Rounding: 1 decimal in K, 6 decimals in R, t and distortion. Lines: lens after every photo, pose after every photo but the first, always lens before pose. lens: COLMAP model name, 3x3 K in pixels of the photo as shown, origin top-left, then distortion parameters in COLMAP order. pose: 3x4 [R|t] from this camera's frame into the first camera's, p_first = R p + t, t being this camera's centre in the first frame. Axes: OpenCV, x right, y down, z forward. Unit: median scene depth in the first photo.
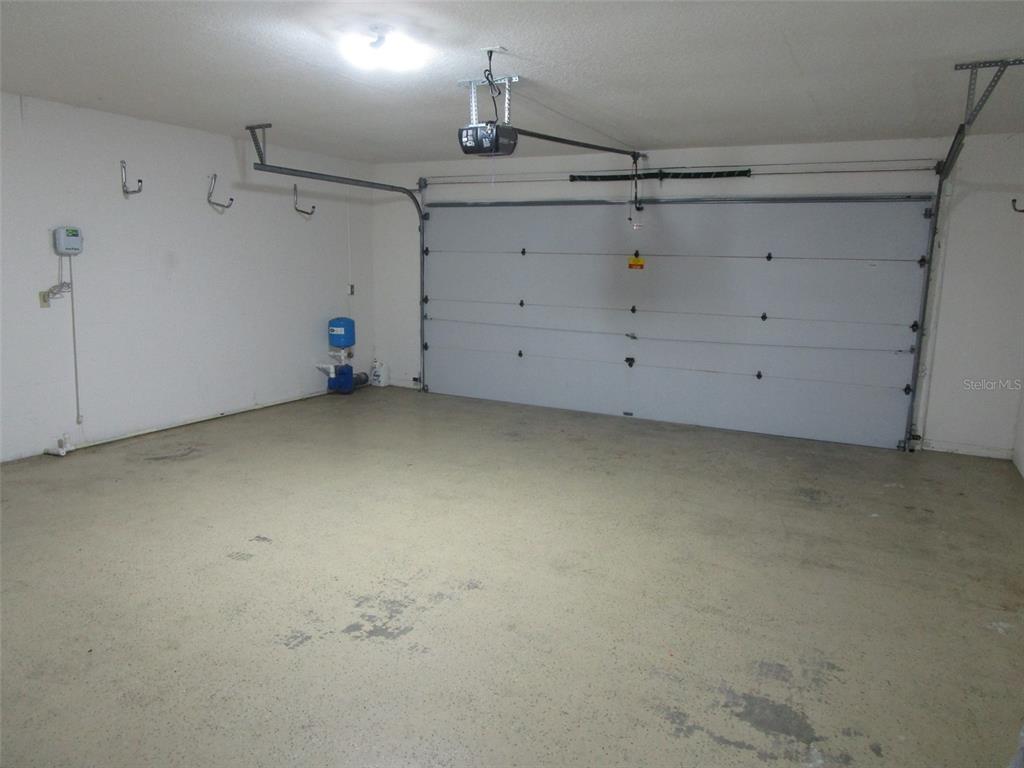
lens RADIAL K [[729.3, 0, 507.6], [0, 729.3, 385.5], [0, 0, 1]] dist [-0.020696, 0.001821]
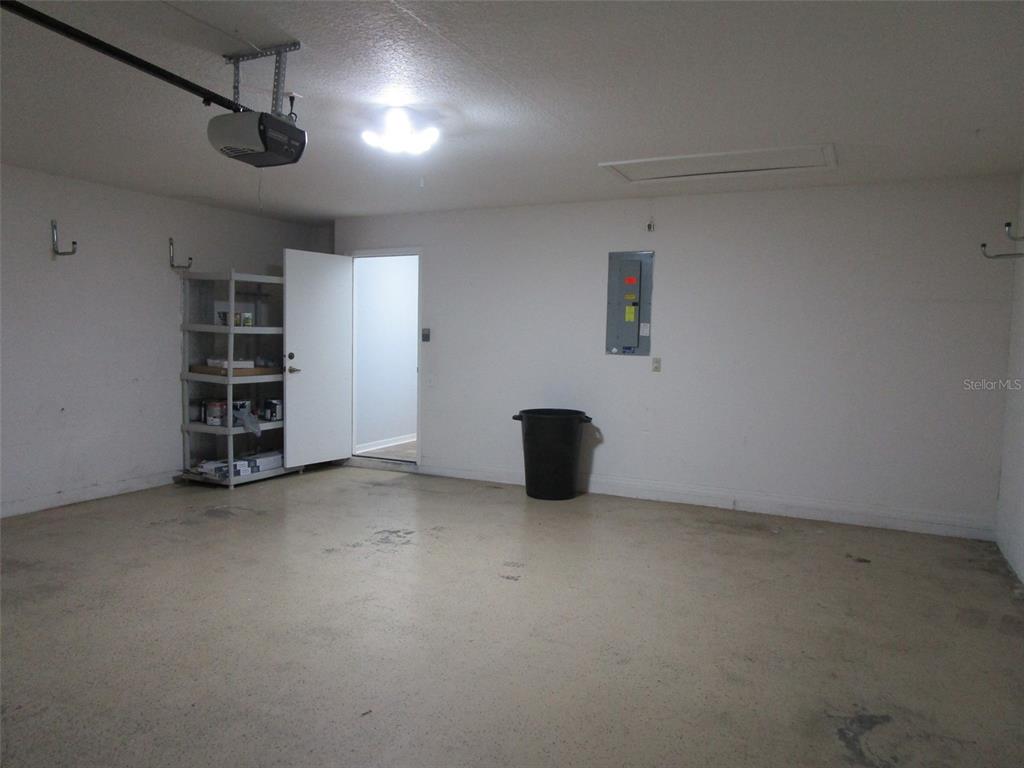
lens RADIAL K [[729.3, 0, 507.6], [0, 729.3, 385.5], [0, 0, 1]] dist [-0.020696, 0.001821]
pose [[-0.998511, -0.039991, -0.037111, -0.329833], [-0.047584, 0.971118, 0.233805, -0.378073], [0.026689, 0.235223, -0.971575, 2.332276]]
